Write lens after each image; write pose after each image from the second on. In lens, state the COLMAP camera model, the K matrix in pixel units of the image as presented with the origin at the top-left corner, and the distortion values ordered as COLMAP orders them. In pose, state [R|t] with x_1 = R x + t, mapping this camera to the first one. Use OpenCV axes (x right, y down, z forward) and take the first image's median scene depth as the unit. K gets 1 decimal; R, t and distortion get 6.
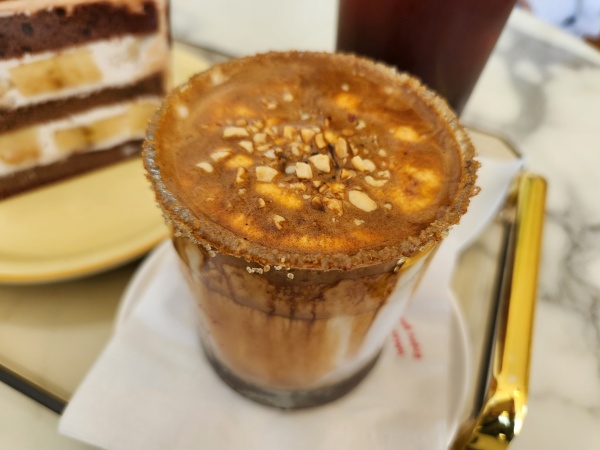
lens RADIAL K [[430.5, 0, 300.0], [0, 430.5, 225.0], [0, 0, 1]] dist [-0.006767, -0.005940]
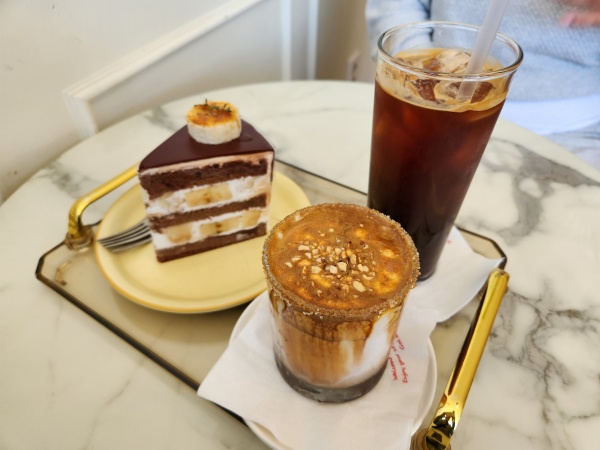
lens RADIAL K [[430.5, 0, 300.0], [0, 430.5, 225.0], [0, 0, 1]] dist [-0.006767, -0.005940]
pose [[0.984684, 0.059832, -0.163760, 0.168301], [-0.081567, 0.988233, -0.129393, -0.051015], [0.154092, 0.140769, 0.977977, -1.073815]]
